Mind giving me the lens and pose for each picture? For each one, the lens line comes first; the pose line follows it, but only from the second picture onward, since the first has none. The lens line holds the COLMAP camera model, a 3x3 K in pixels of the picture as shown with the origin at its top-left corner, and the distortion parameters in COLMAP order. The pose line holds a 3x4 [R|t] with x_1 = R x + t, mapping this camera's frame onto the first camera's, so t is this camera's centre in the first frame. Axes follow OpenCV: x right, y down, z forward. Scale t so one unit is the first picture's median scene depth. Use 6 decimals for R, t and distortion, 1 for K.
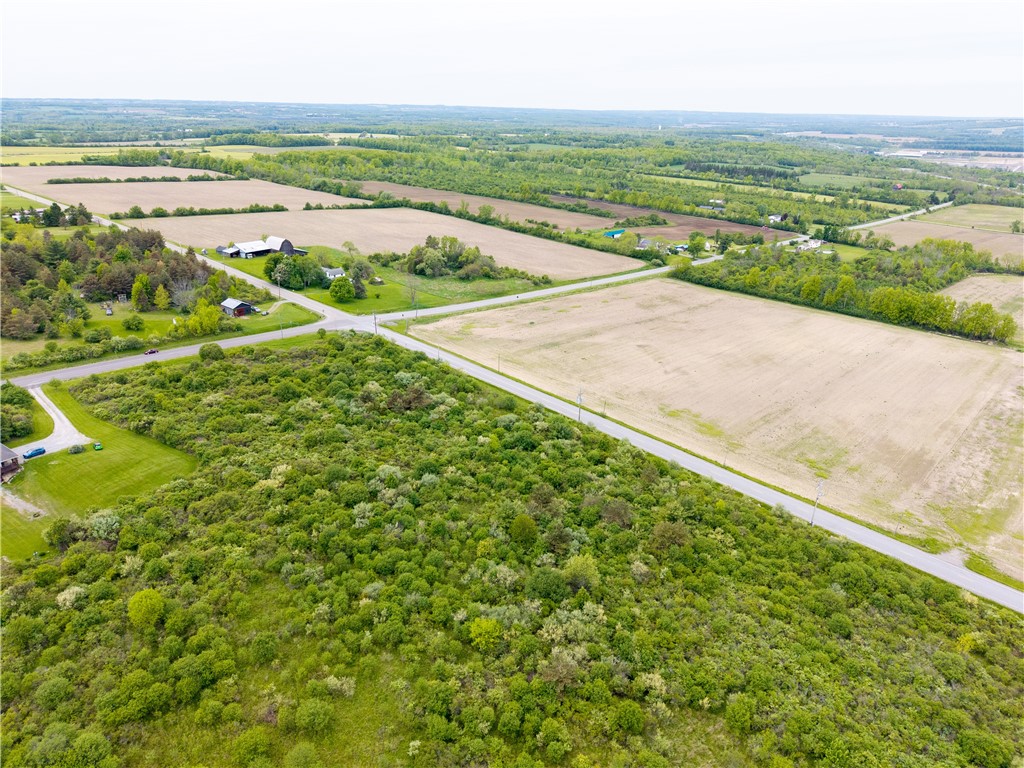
lens RADIAL K [[686.1, 0, 511.2], [0, 686.1, 385.4], [0, 0, 1]] dist [0.016235, -0.013651]
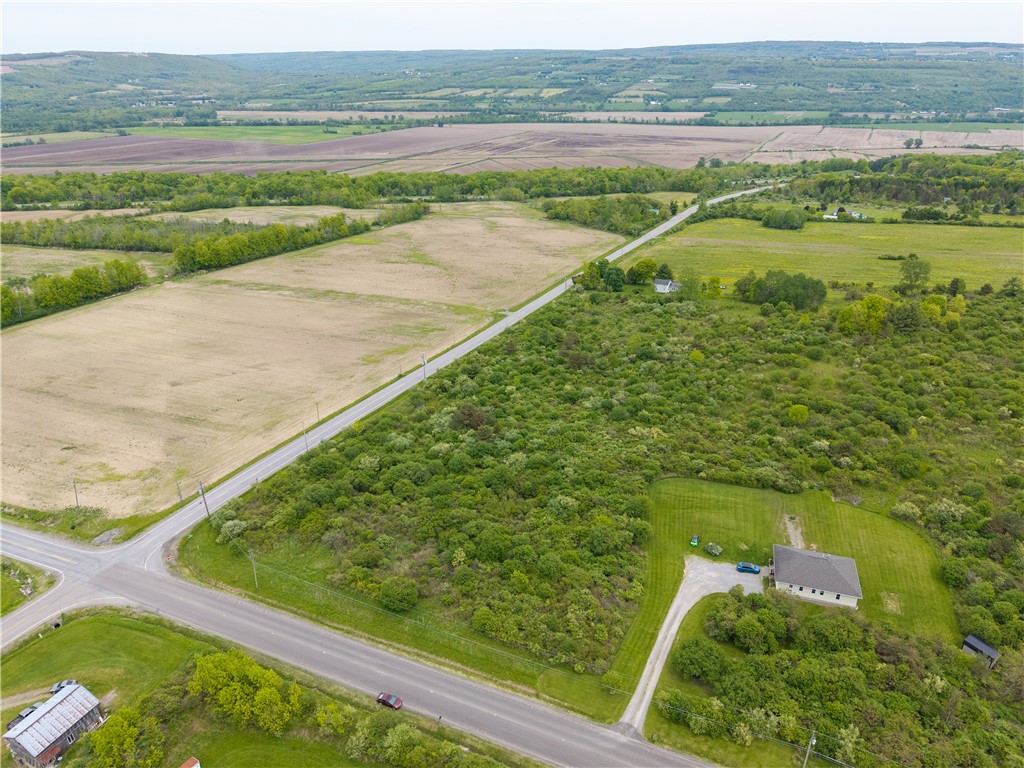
lens RADIAL K [[686.1, 0, 511.2], [0, 686.1, 385.4], [0, 0, 1]] dist [0.016235, -0.013651]
pose [[-0.305119, -0.415934, 0.856681, -0.512555], [0.350775, 0.787243, 0.507154, -0.258424], [-0.885359, 0.455244, -0.094303, 0.509193]]
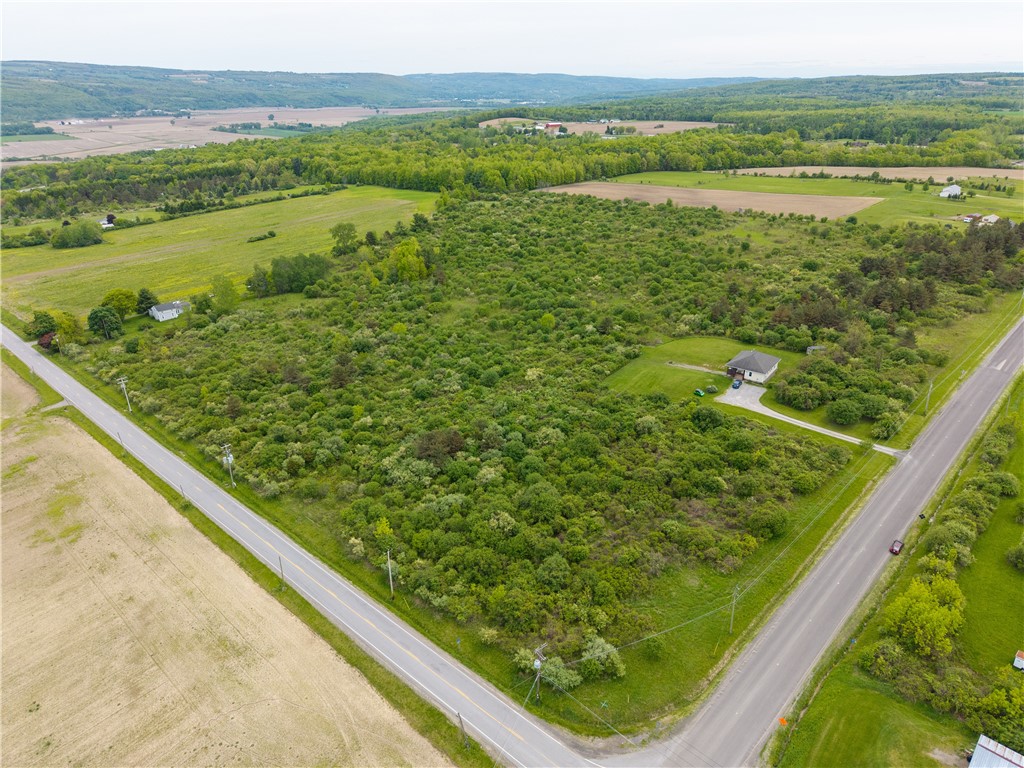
lens RADIAL K [[686.1, 0, 511.2], [0, 686.1, 385.4], [0, 0, 1]] dist [0.016235, -0.013651]
pose [[-0.999757, -0.021035, 0.006580, -0.121185], [-0.009997, 0.698872, 0.715177, -0.319078], [-0.019642, 0.714938, -0.698912, 0.767254]]
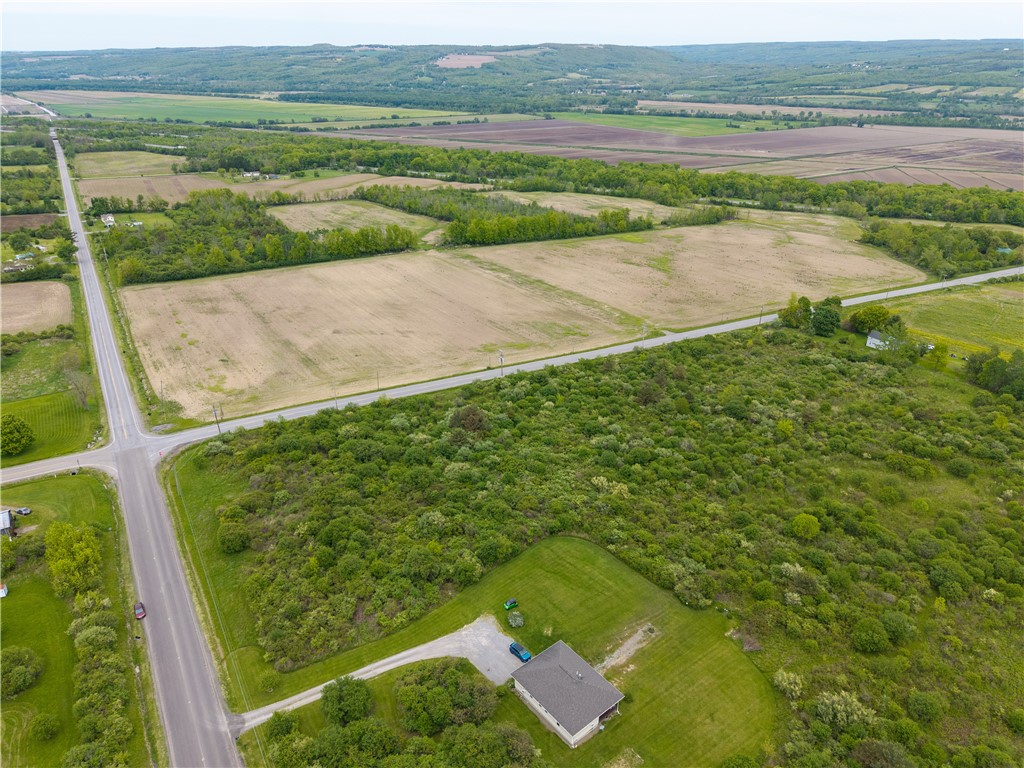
lens RADIAL K [[686.1, 0, 511.2], [0, 686.1, 385.4], [0, 0, 1]] dist [0.016235, -0.013651]
pose [[0.263997, -0.430504, 0.863118, -0.505705], [0.356774, 0.874980, 0.327296, -0.172652], [-0.896113, 0.221533, 0.384585, 0.264453]]
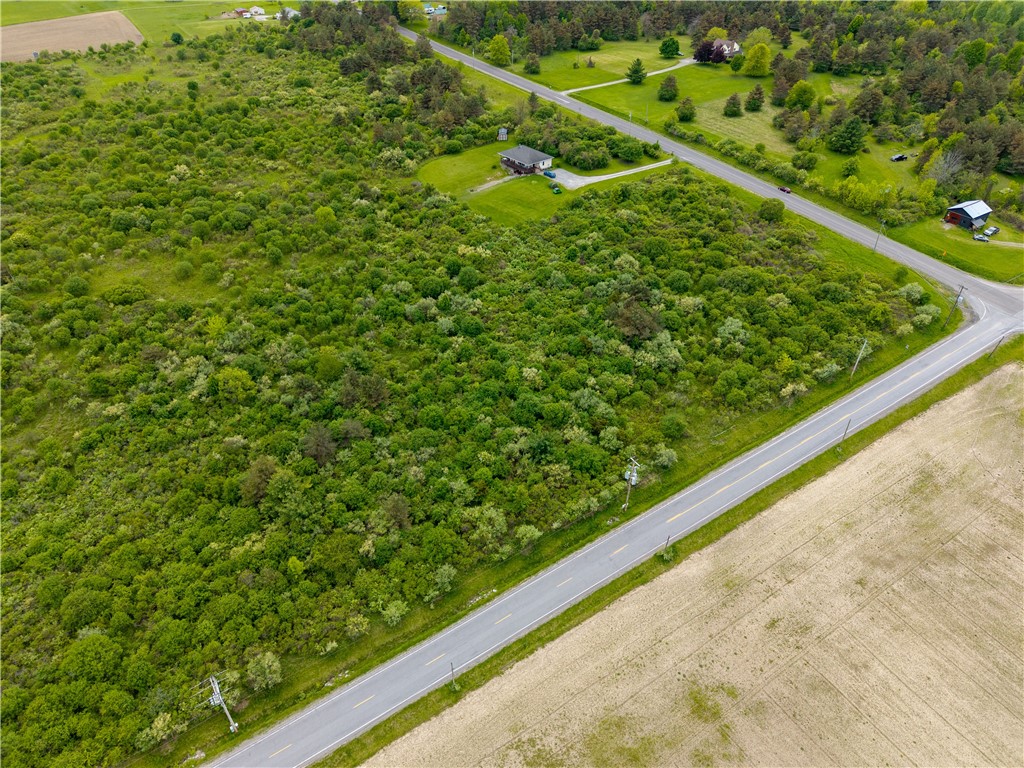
lens RADIAL K [[686.1, 0, 511.2], [0, 686.1, 385.4], [0, 0, 1]] dist [0.016235, -0.013651]
pose [[-0.243320, 0.570864, -0.784162, 0.274941], [-0.373084, 0.691176, 0.618937, -0.181341], [0.895323, 0.443158, 0.044803, 0.433748]]
